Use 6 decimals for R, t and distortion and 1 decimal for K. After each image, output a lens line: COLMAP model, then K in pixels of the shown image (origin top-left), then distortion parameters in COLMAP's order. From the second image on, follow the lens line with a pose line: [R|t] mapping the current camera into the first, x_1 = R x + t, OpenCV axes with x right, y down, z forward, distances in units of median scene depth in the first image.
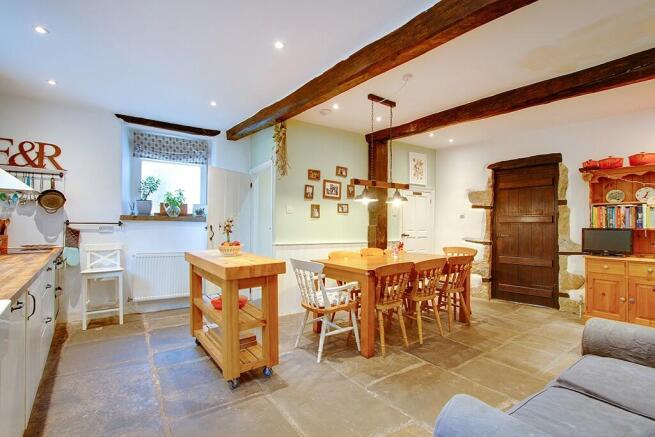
lens RADIAL K [[303.8, 0, 325.1], [0, 303.8, 223.6], [0, 0, 1]] dist [-0.017976, 0.000626]
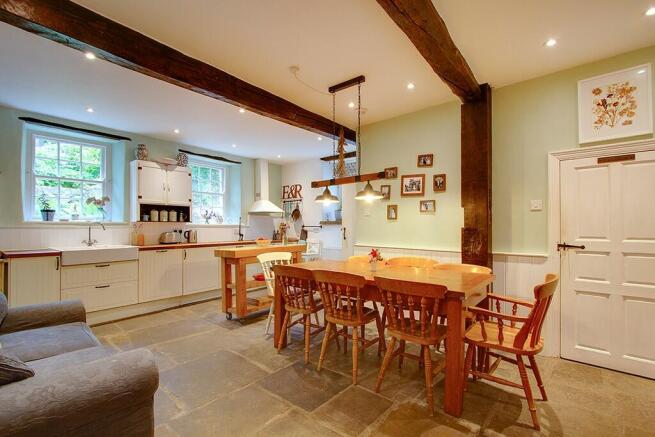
lens RADIAL K [[303.8, 0, 325.1], [0, 303.8, 223.6], [0, 0, 1]] dist [-0.017976, 0.000626]
pose [[0.240616, -0.014979, -0.970505, 0.808335], [0.003982, 0.999888, -0.014445, 0.005994], [0.970612, -0.000389, 0.240649, 0.582013]]
